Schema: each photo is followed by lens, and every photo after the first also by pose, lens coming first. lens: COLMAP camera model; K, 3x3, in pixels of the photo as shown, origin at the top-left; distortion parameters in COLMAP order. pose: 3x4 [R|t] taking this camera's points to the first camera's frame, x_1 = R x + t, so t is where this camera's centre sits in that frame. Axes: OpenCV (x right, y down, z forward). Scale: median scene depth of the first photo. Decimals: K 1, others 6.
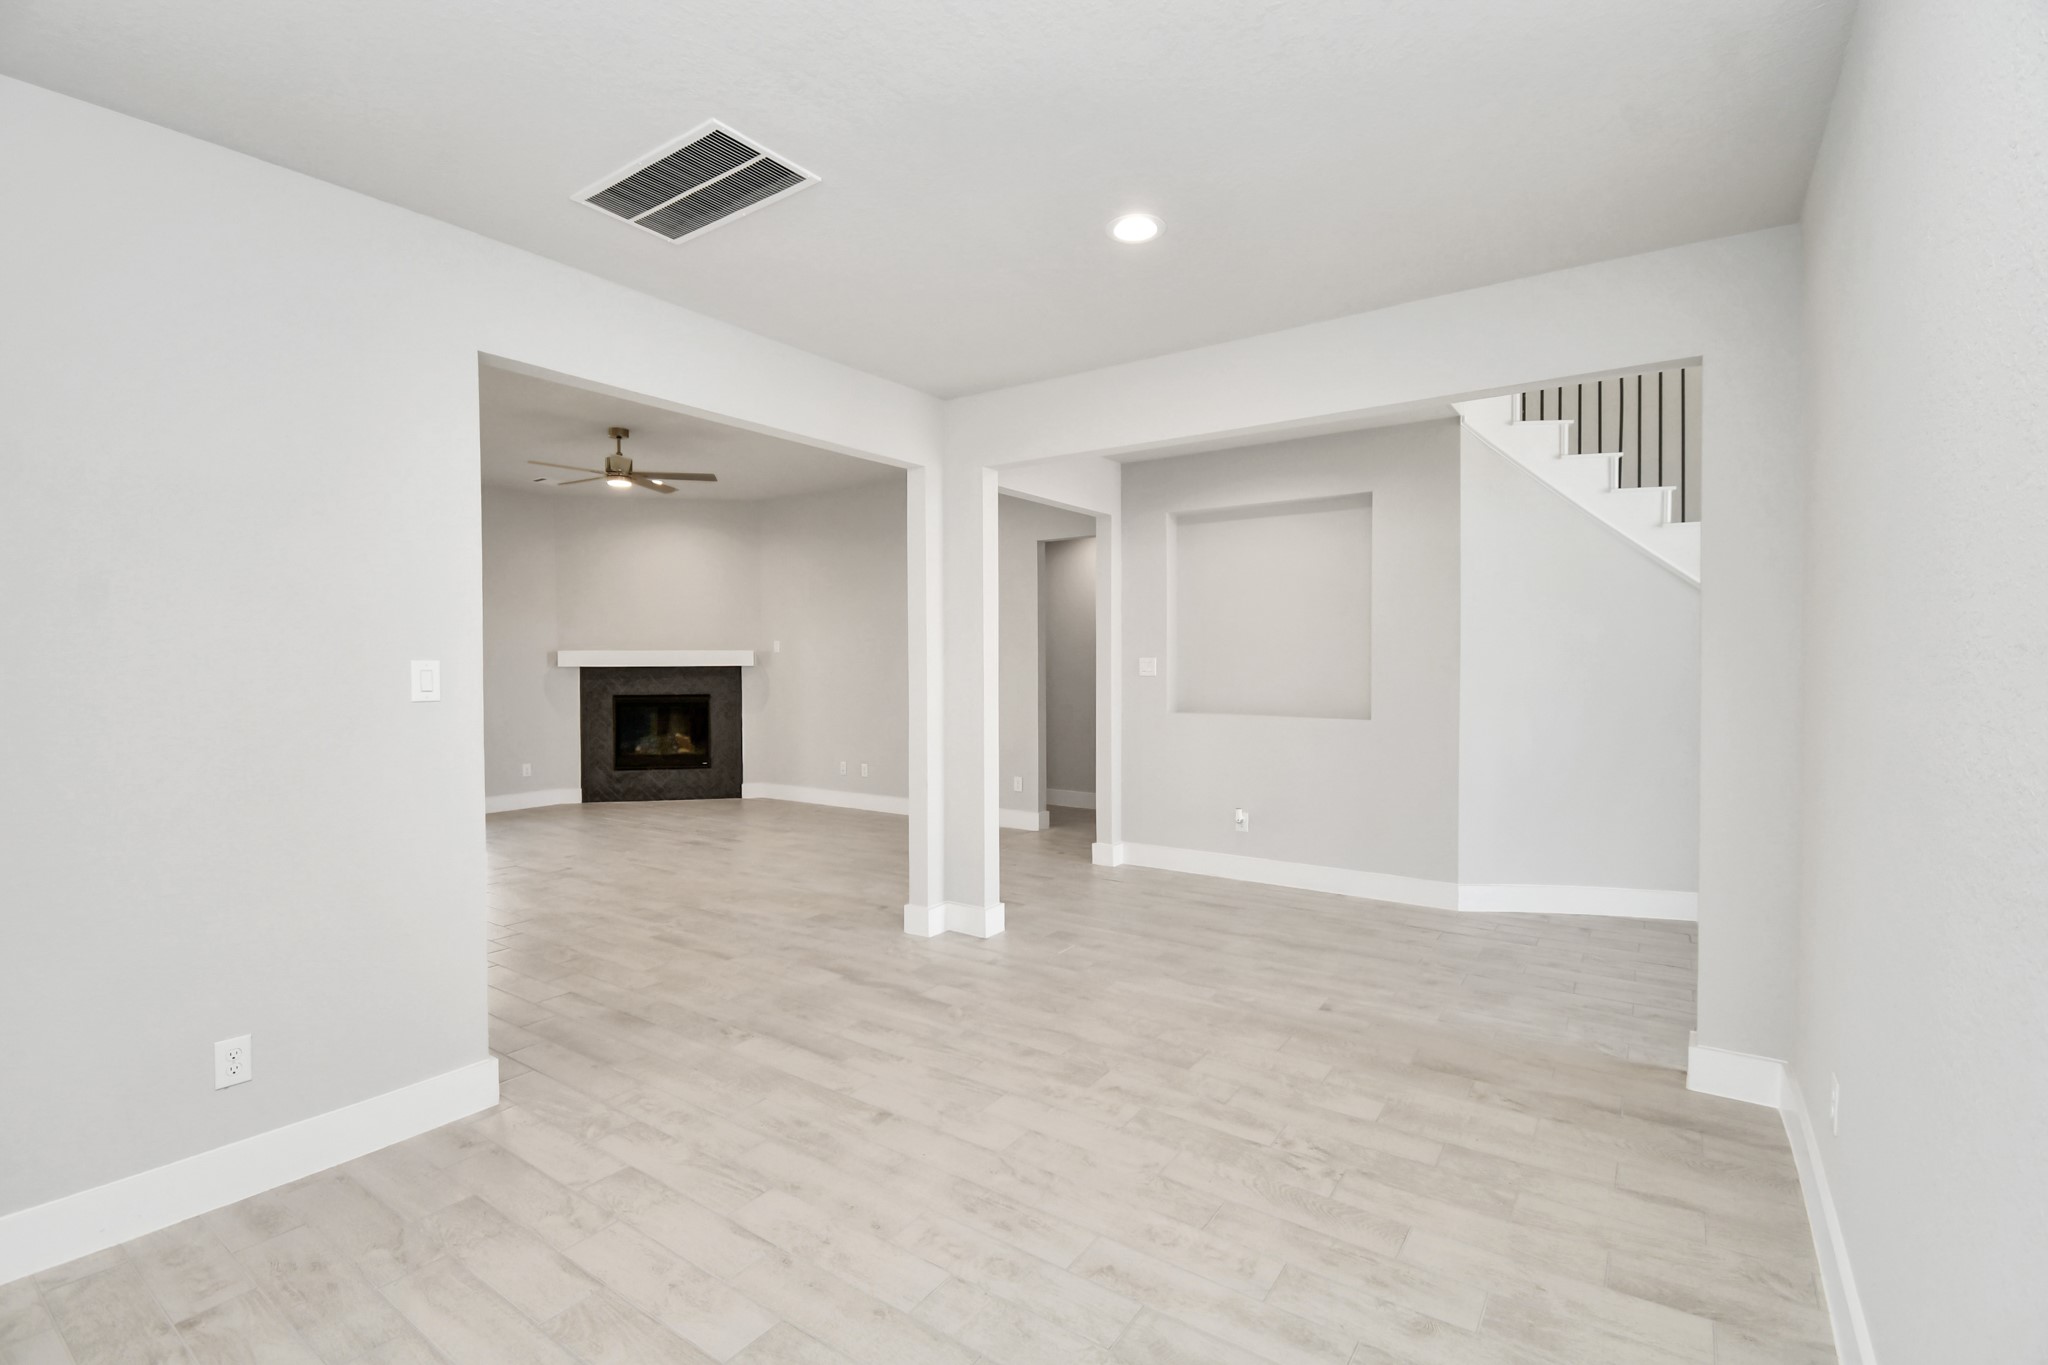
lens RADIAL K [[915.3, 0, 1014.7], [0, 915.3, 675.8], [0, 0, 1]] dist [0.024552, -0.026931]
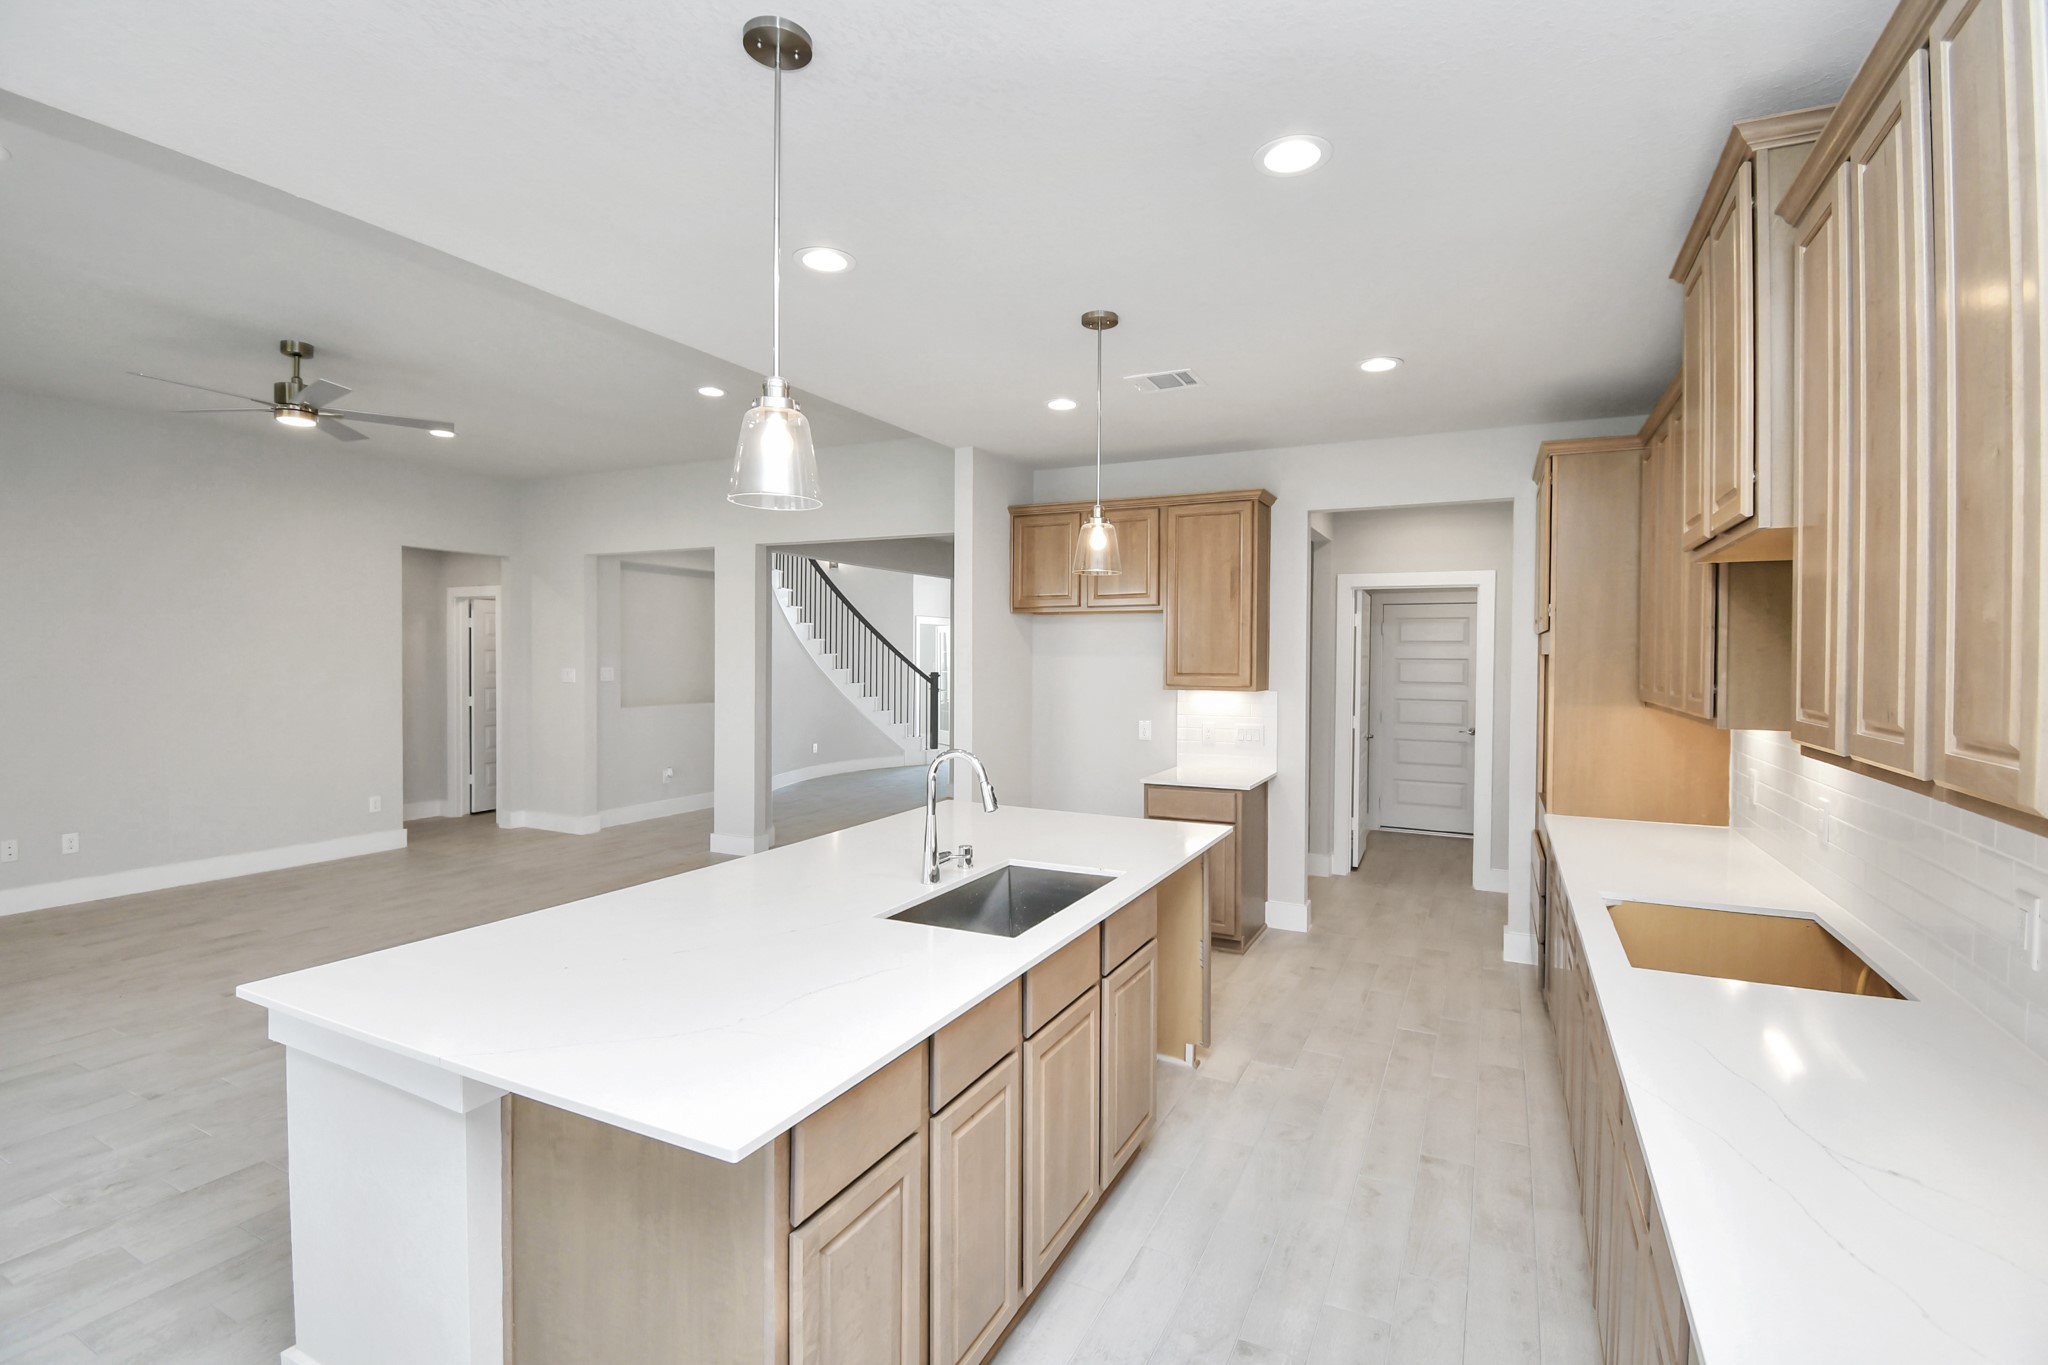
lens RADIAL K [[915.0, 0, 1053.0], [0, 915.0, 666.2], [0, 0, 1]] dist [0.024990, -0.028995]
pose [[-0.161328, -0.010224, 0.986848, -0.844787], [0.011926, 0.999853, 0.012309, -0.019444], [-0.986829, 0.013755, -0.161183, 0.389972]]
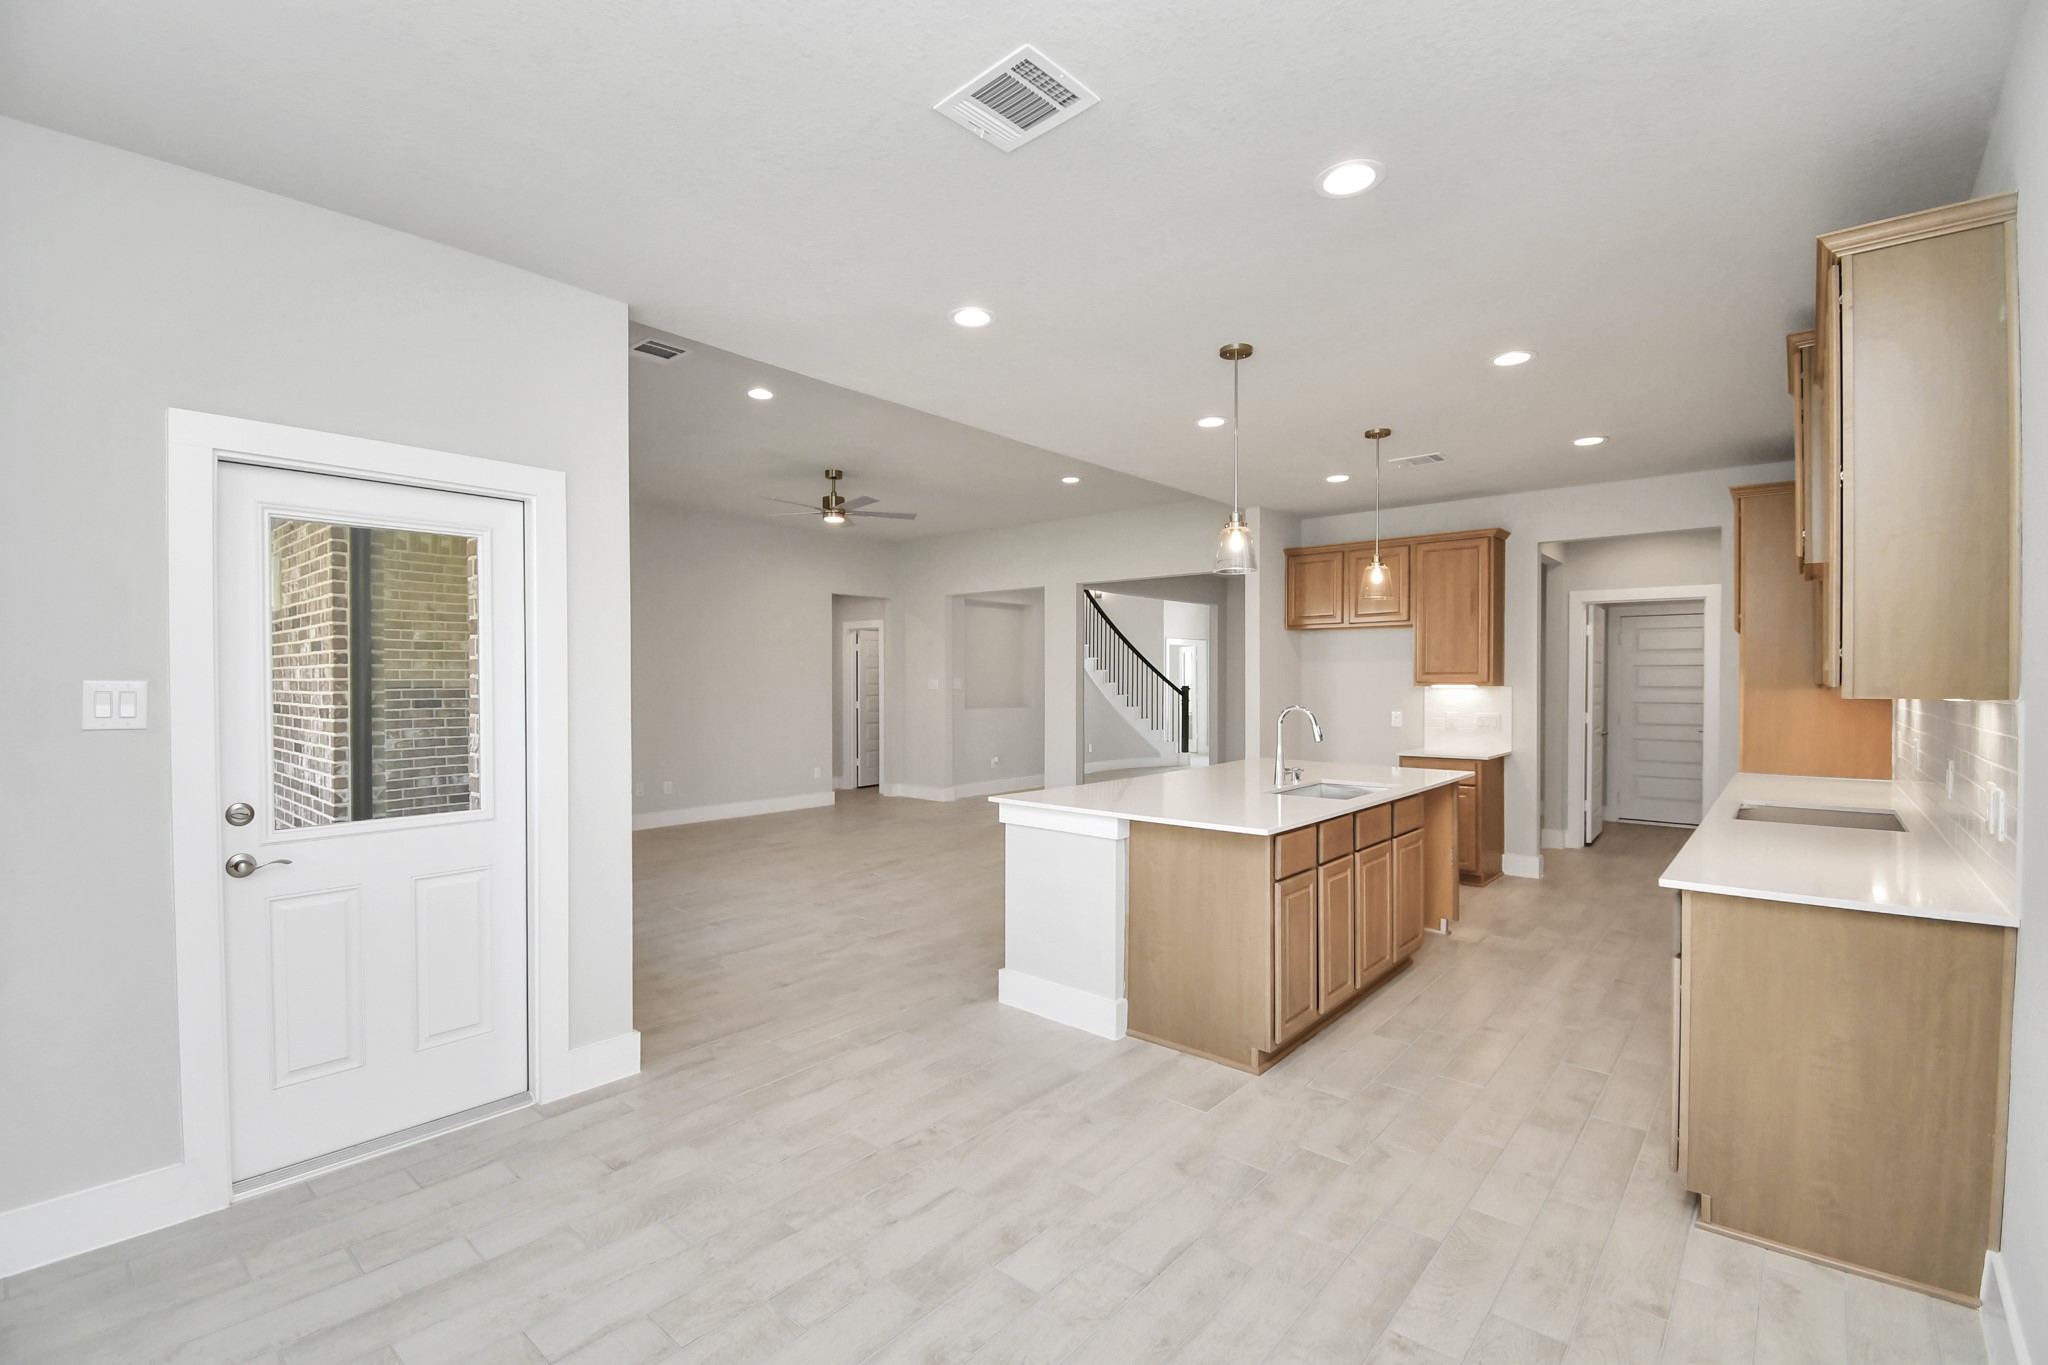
lens RADIAL K [[900.2, 0, 1019.0], [0, 900.2, 688.2], [0, 0, 1]] dist [0.024736, -0.028168]
pose [[0.103980, -0.006822, 0.994556, -1.047124], [0.018444, 0.999818, 0.004929, -0.004790], [-0.994408, 0.017831, 0.104087, 0.469591]]
